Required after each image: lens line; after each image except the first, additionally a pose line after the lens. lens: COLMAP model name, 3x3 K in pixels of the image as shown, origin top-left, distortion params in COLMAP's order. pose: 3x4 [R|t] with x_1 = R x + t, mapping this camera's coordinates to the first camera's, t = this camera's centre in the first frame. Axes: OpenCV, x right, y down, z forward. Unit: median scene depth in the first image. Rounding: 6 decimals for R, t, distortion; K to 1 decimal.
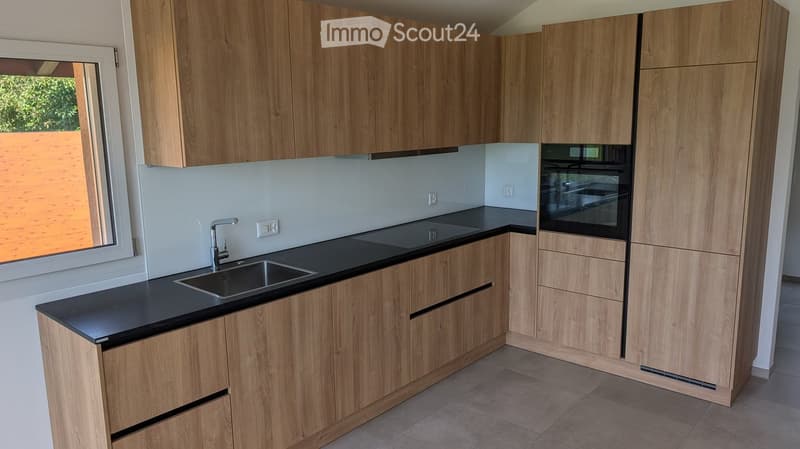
lens RADIAL K [[580.5, 0, 400.0], [0, 580.5, 224.5], [0, 0, 1]] dist [0.000759, -0.001421]
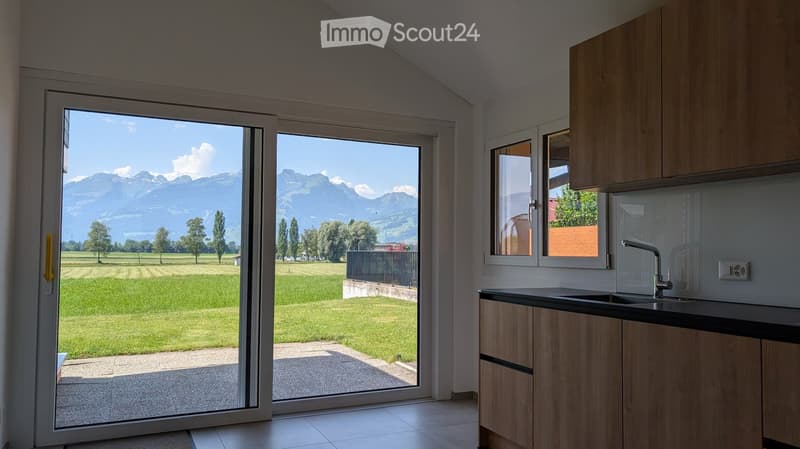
lens RADIAL K [[580.5, 0, 400.0], [0, 580.5, 224.5], [0, 0, 1]] dist [0.000759, -0.001421]
pose [[-0.398630, -0.032119, -0.916549, 0.773650], [-0.169559, 0.984739, 0.039237, -0.010108], [0.901301, 0.171050, -0.397993, 0.994891]]
